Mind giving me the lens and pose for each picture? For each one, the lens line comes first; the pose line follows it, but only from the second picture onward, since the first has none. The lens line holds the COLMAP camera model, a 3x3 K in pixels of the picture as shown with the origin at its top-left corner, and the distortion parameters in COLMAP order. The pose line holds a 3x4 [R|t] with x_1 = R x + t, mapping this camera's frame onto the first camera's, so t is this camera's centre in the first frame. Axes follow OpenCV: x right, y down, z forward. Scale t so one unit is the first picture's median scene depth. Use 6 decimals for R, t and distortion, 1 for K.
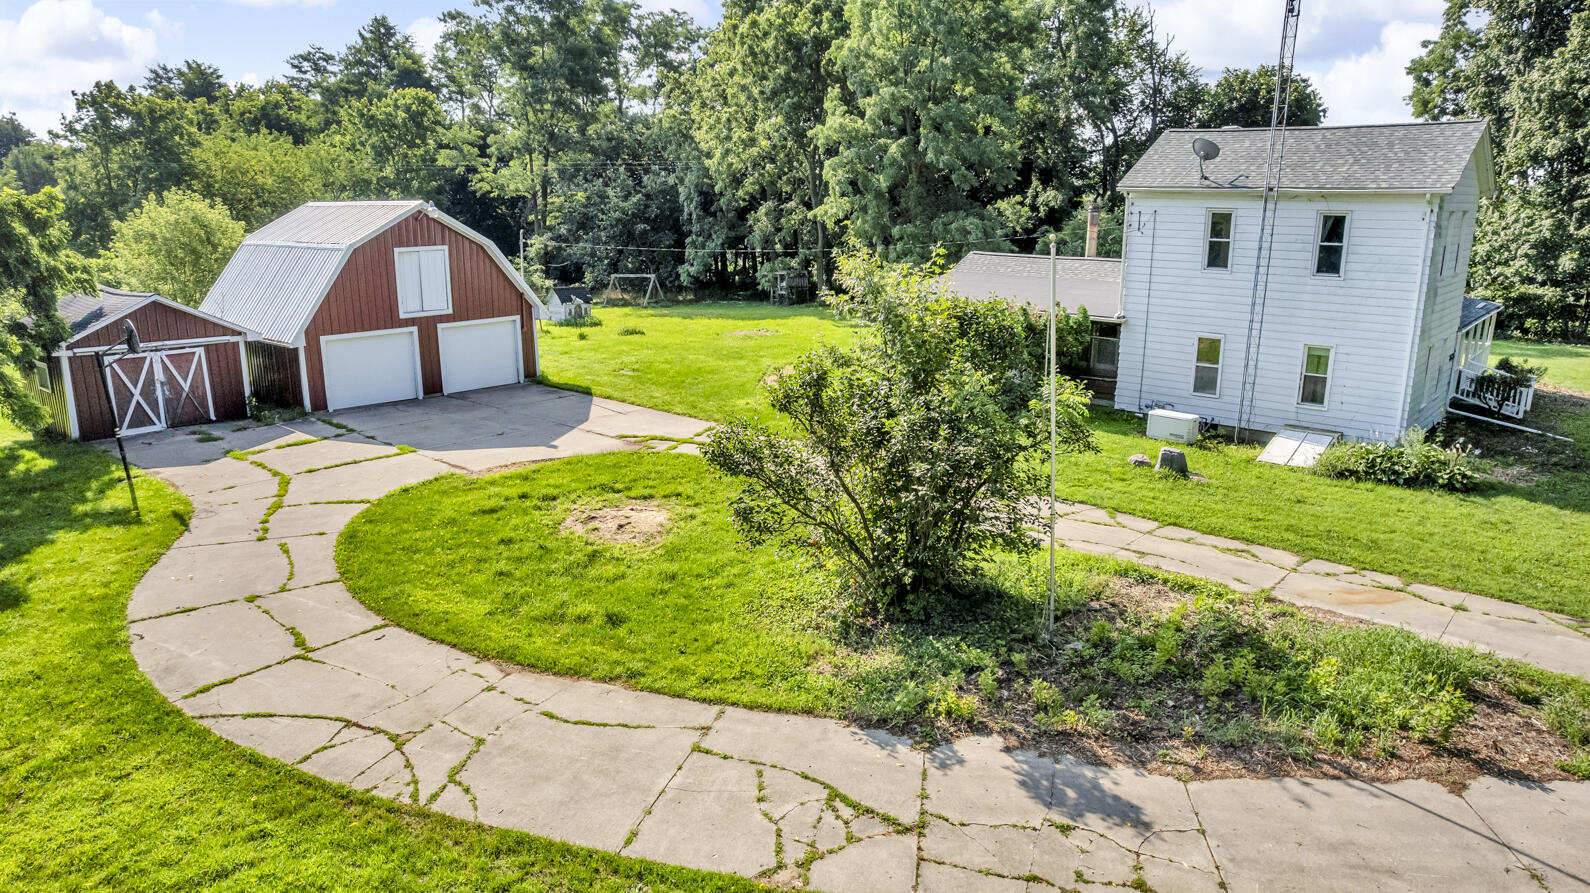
lens RADIAL K [[1018.5, 0, 800.6], [0, 1018.5, 445.7], [0, 0, 1]] dist [-0.065262, 0.046308]
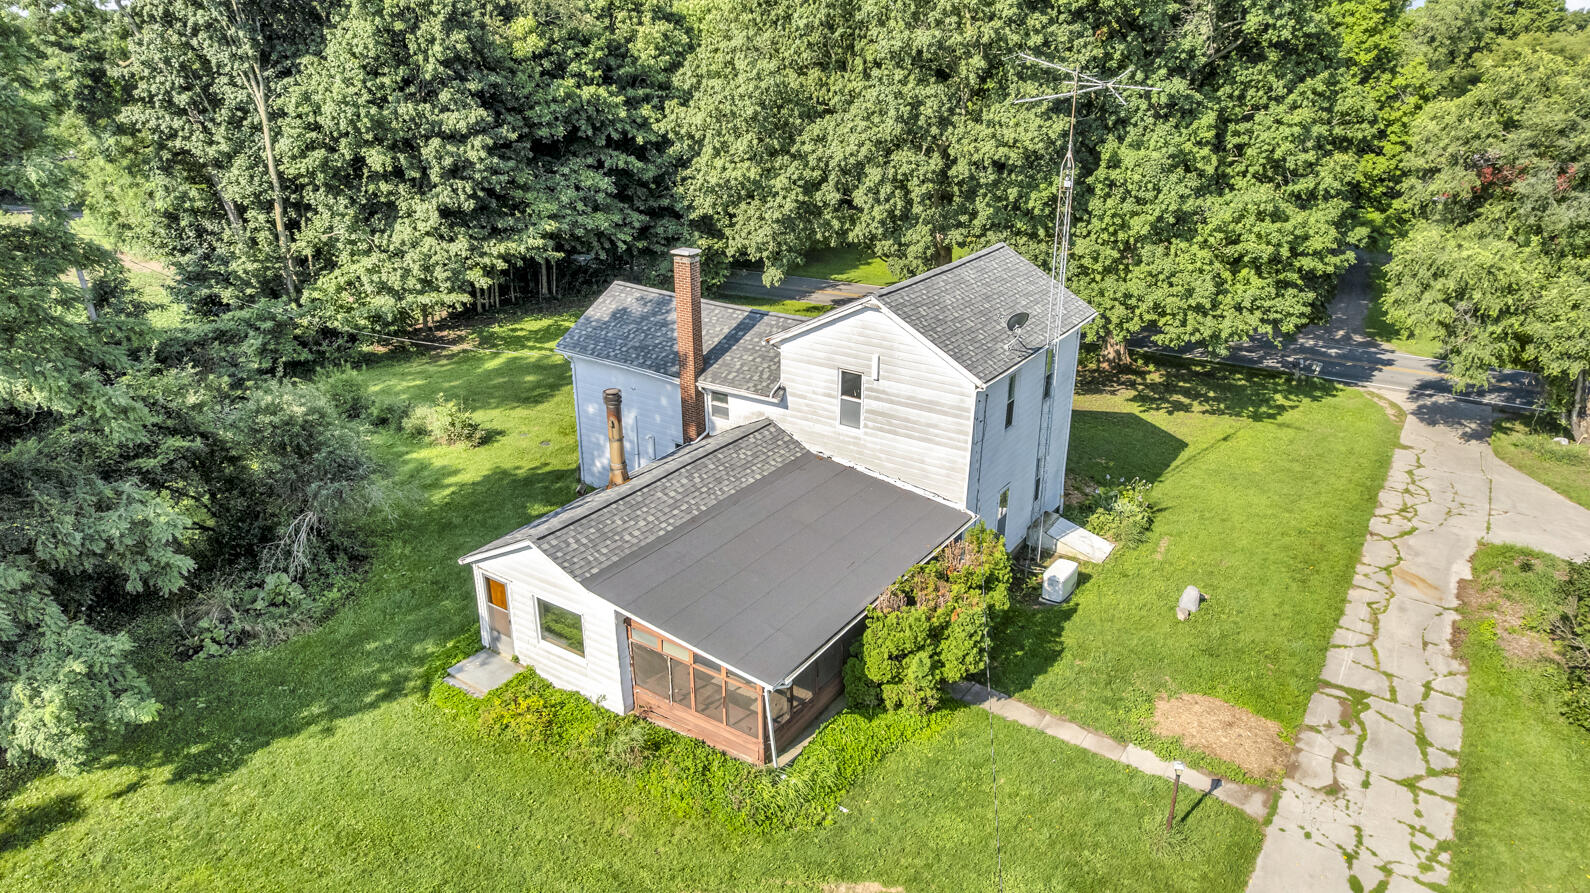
lens RADIAL K [[1018.5, 0, 796.3], [0, 1018.5, 451.6], [0, 0, 1]] dist [-0.065262, 0.046308]
pose [[-0.125129, -0.384210, 0.914727, -0.534273], [0.233139, 0.884770, 0.403519, -0.660251], [-0.964359, 0.263750, -0.021136, 1.326564]]
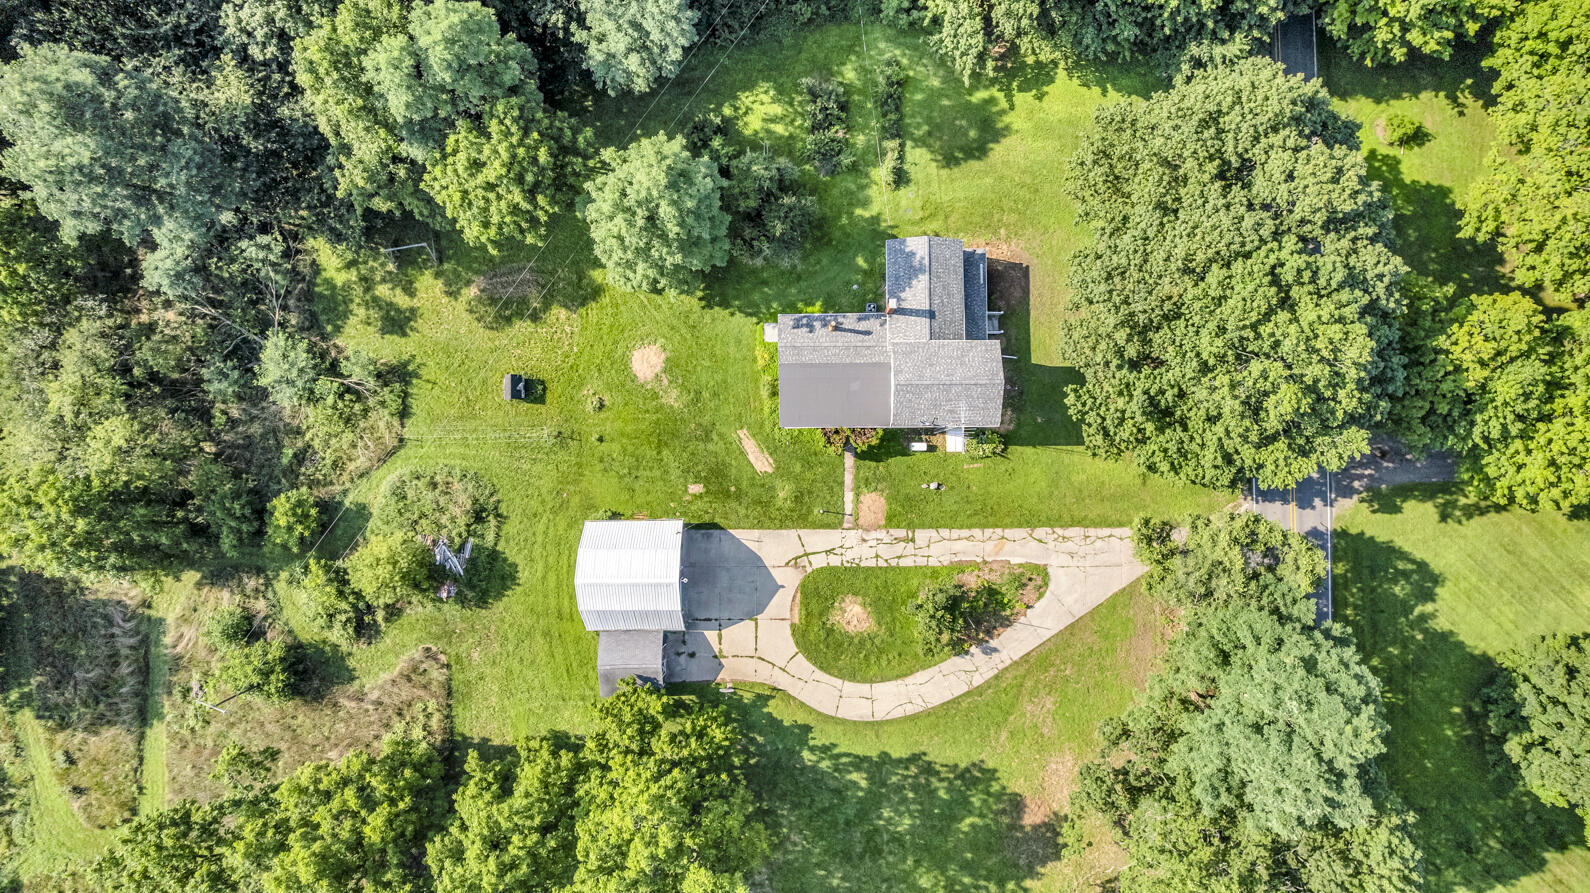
lens RADIAL K [[1018.5, 0, 805.0], [0, 1018.5, 447.1], [0, 0, 1]] dist [-0.065262, 0.046308]
pose [[0.746271, -0.665565, -0.010146, 0.145963], [0.172253, 0.178373, 0.968768, -3.308452], [-0.642968, -0.724712, 0.247760, 0.476450]]
